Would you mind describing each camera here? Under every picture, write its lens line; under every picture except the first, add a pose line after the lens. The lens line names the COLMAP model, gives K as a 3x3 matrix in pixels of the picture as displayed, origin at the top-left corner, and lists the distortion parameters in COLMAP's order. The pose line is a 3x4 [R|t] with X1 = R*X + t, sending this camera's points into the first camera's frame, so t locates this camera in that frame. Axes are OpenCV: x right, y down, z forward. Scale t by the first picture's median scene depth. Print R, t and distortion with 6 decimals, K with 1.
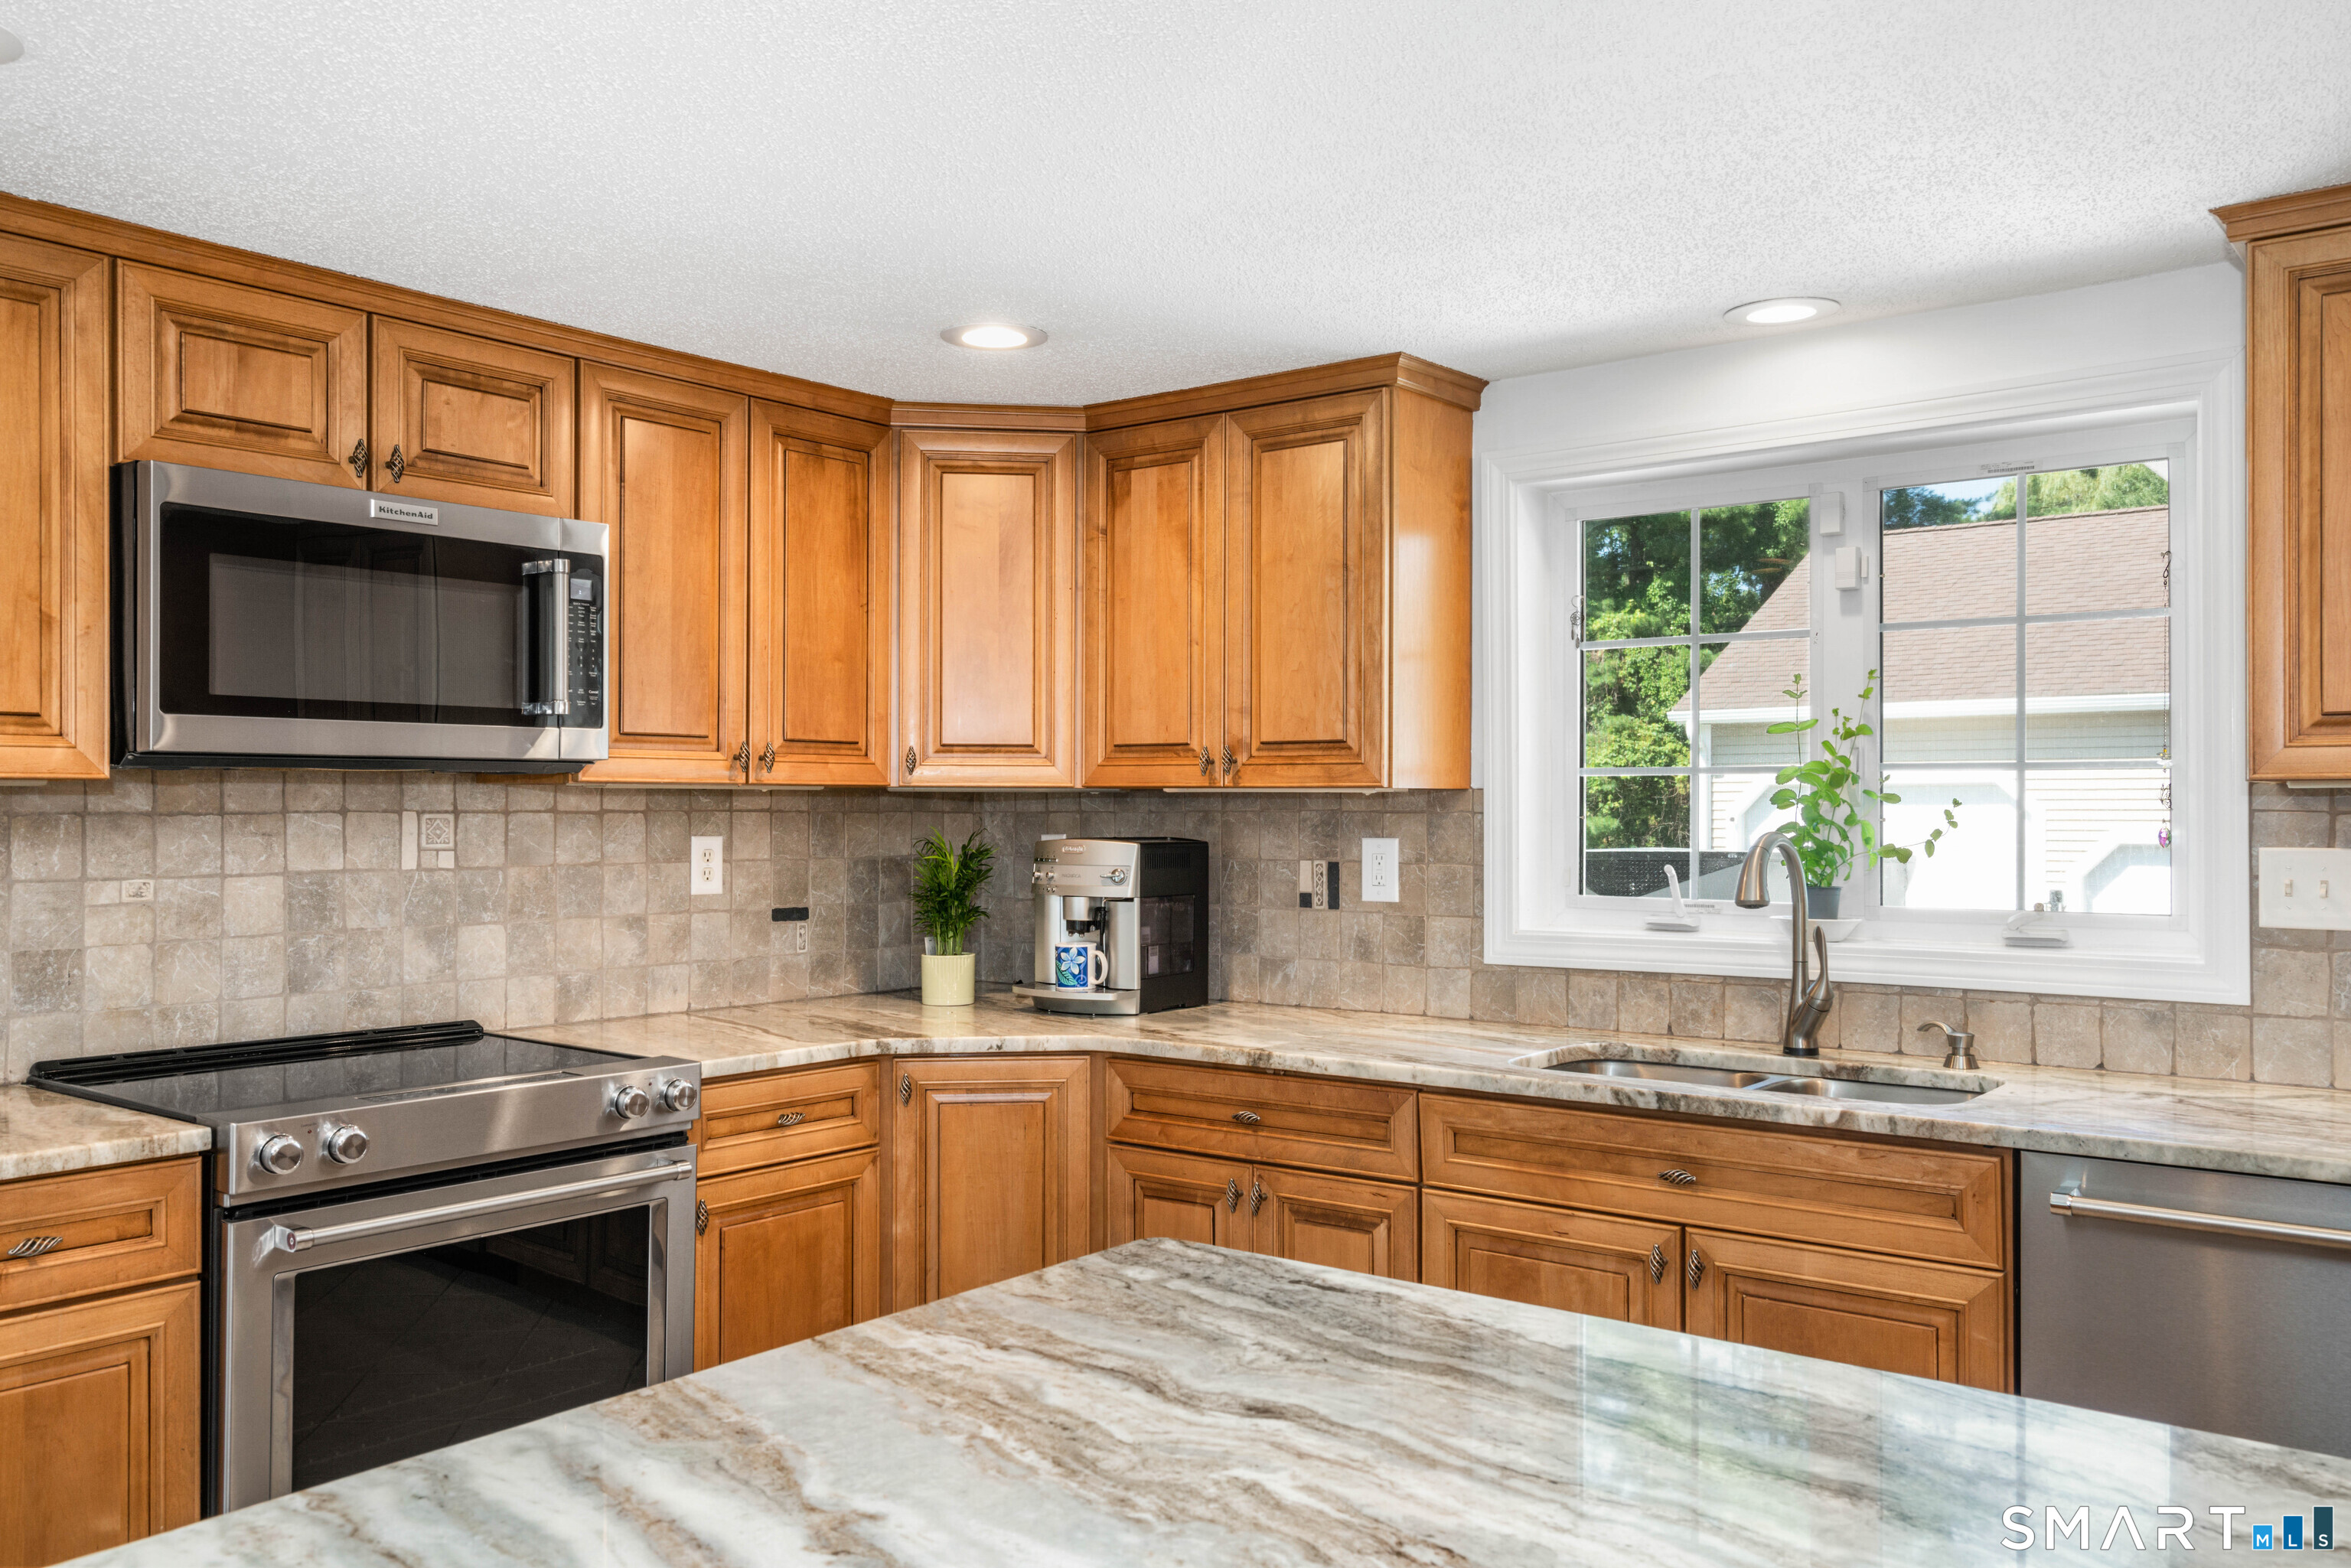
lens RADIAL K [[1791.1, 0, 1180.3], [0, 1791.1, 813.9], [0, 0, 1]] dist [0.001179, -0.002090]
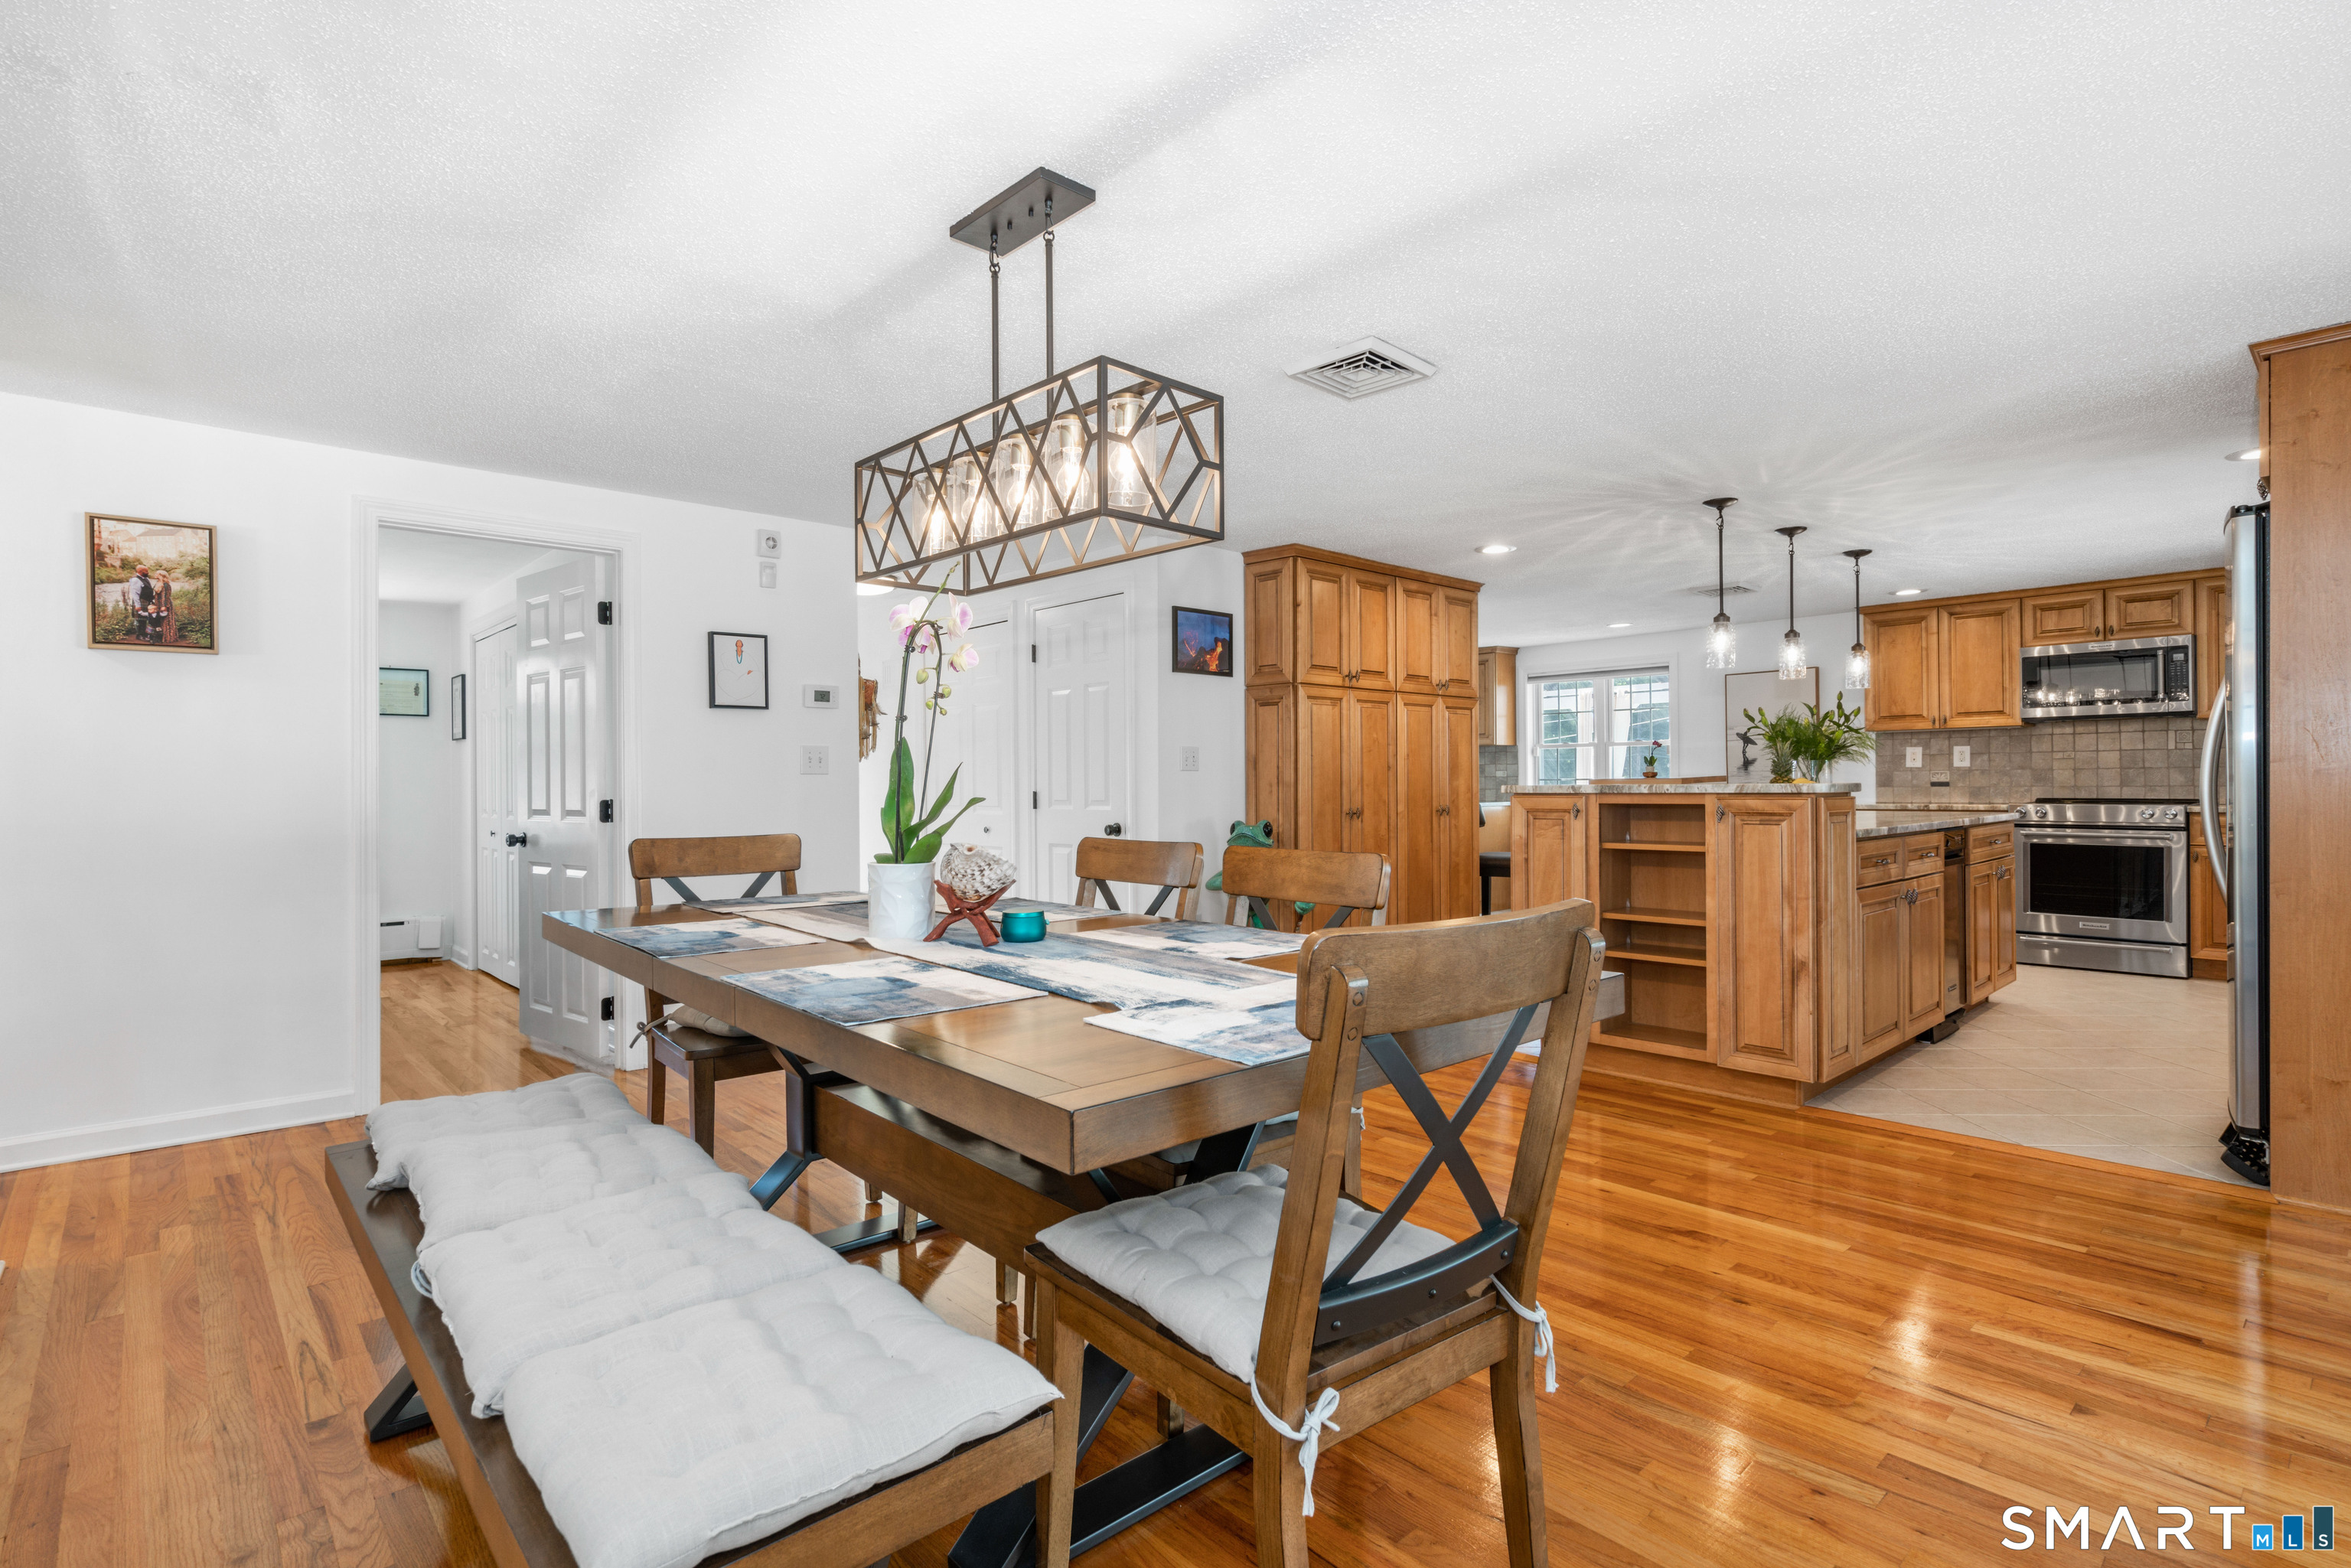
lens RADIAL K [[1143.5, 0, 1175.5], [0, 1143.5, 784.0], [0, 0, 1]] dist [-0.000039, -0.000027]
pose [[-0.173370, -0.000604, -0.984857, 1.876966], [0.000638, 1.000000, -0.000726, 0.094205], [0.984856, -0.000755, -0.173370, -0.371980]]
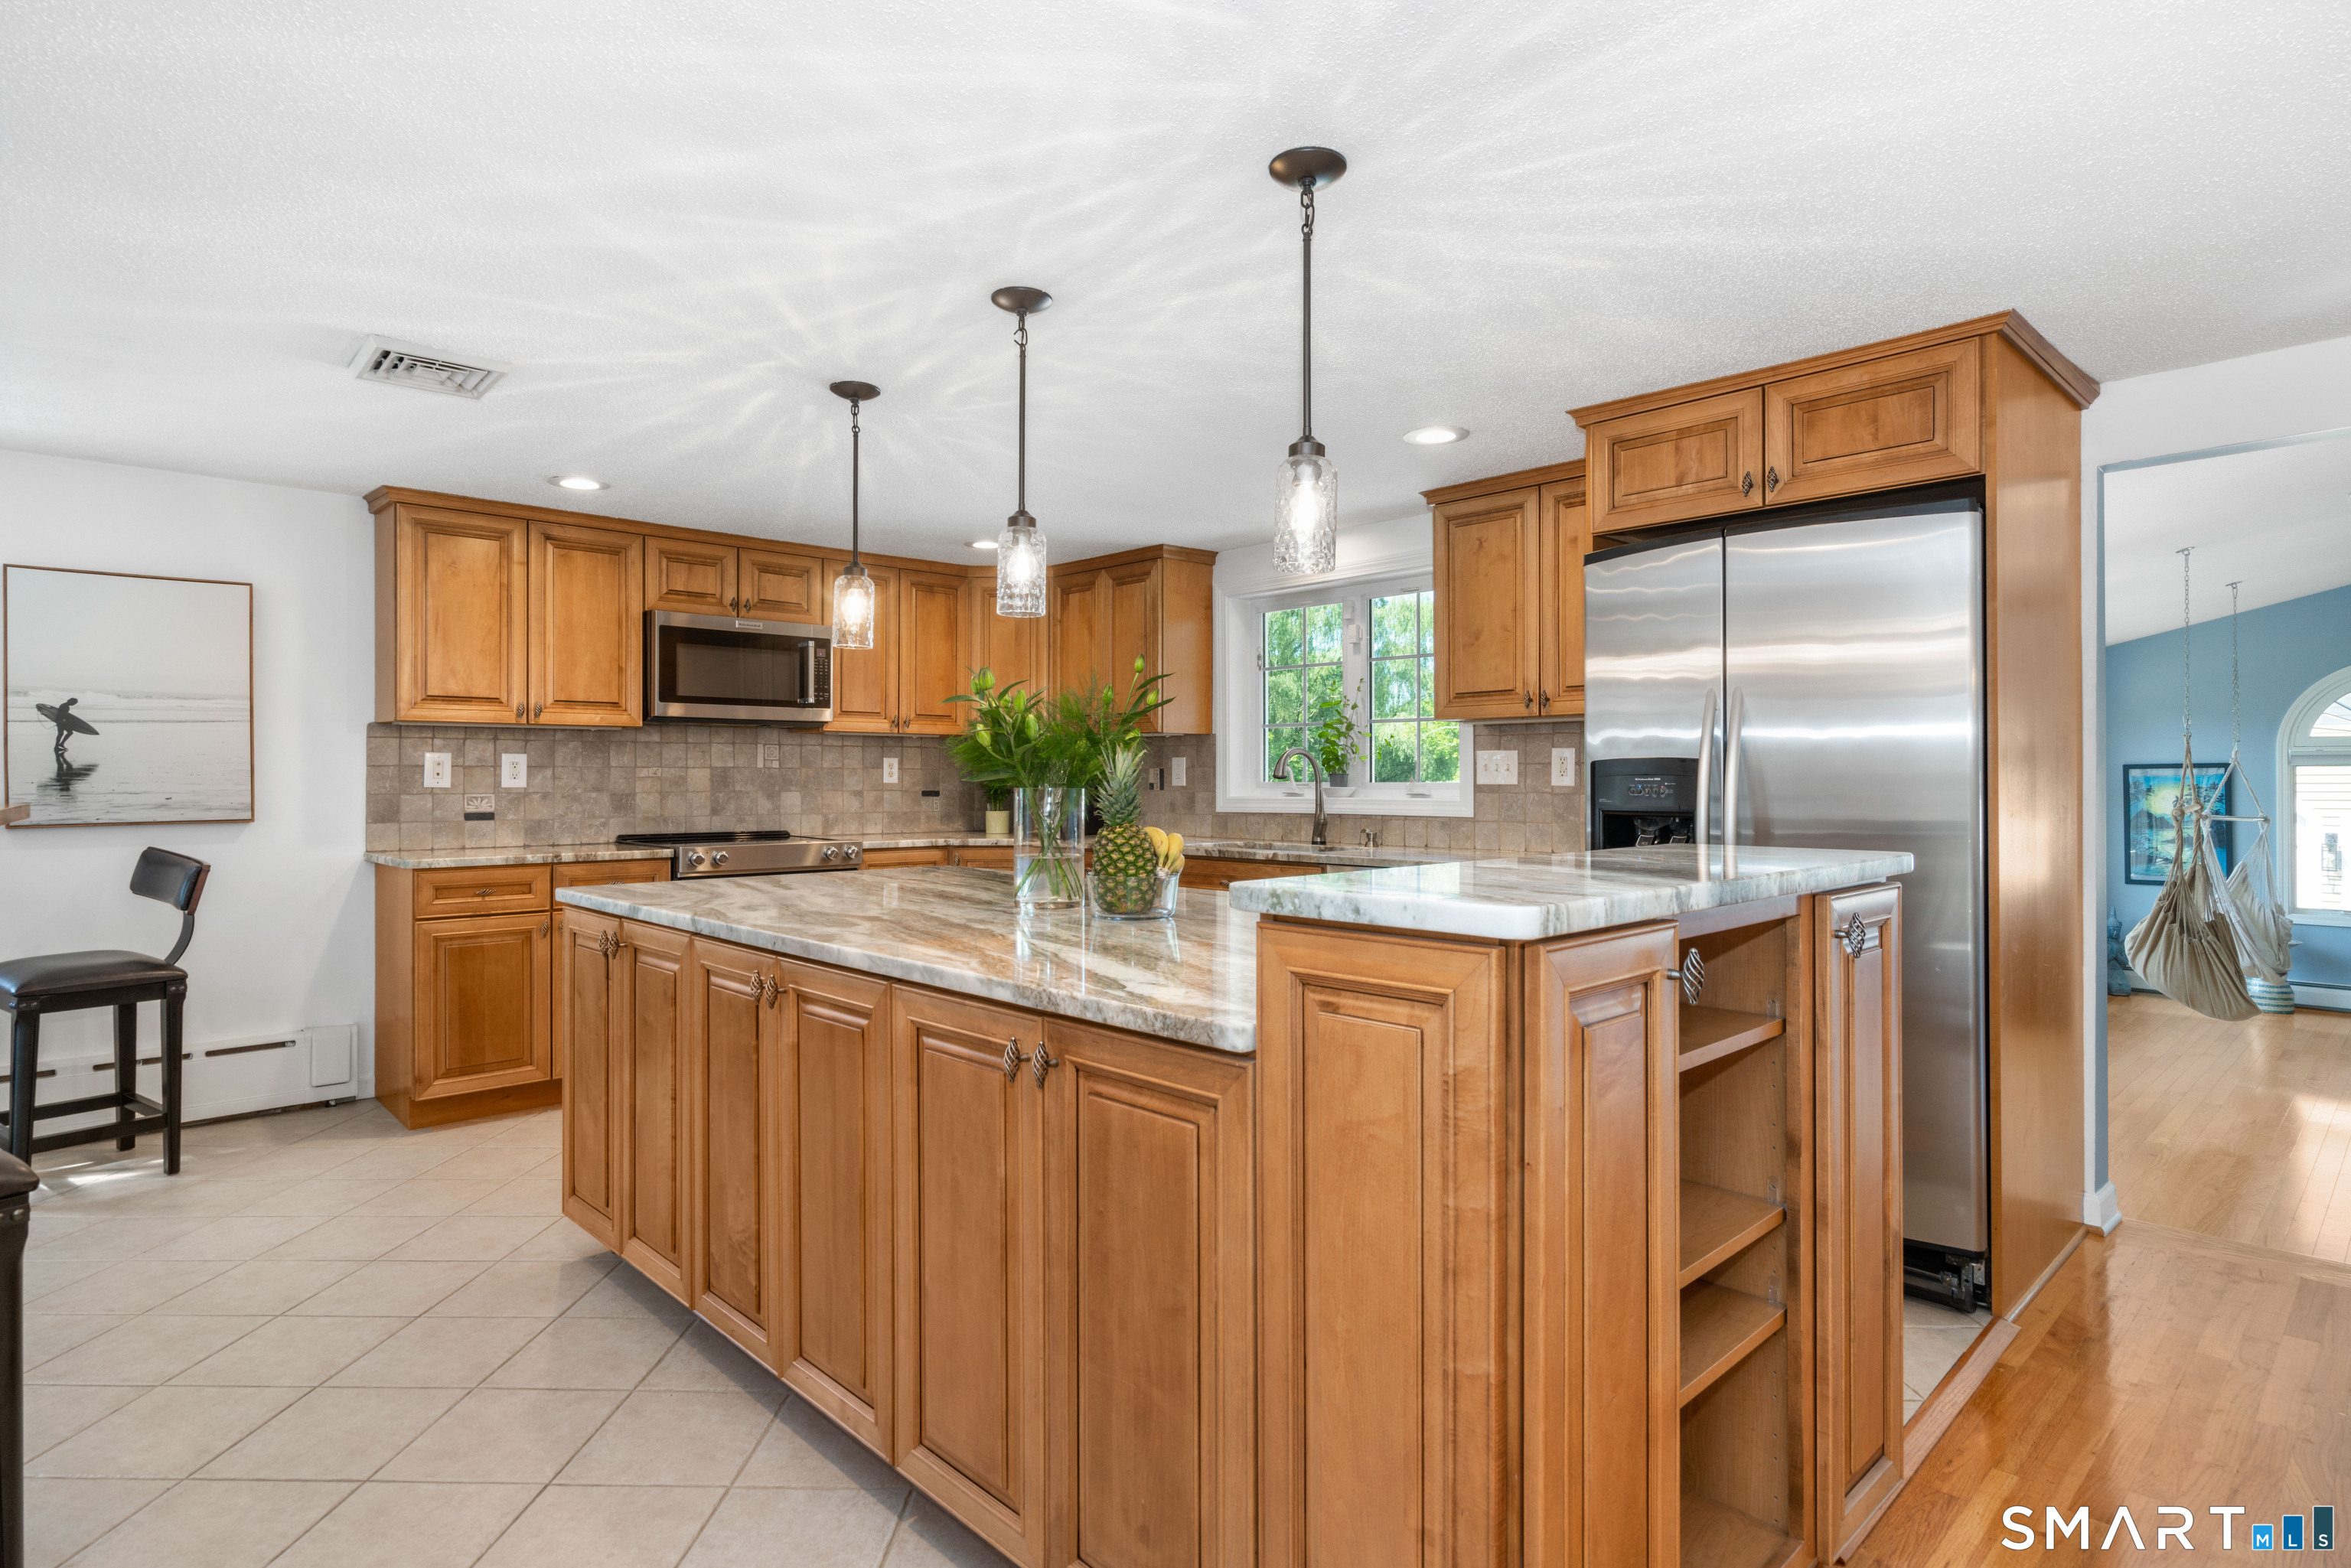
lens RADIAL K [[1215.6, 0, 1175.5], [0, 1215.6, 784.0], [0, 0, 1]] dist [-0.000654, -0.000051]
pose [[0.988763, 0.000244, -0.149494, 0.389400], [-0.000278, 1.000000, -0.000211, 0.054954], [0.149494, 0.000250, 0.988763, -0.573556]]
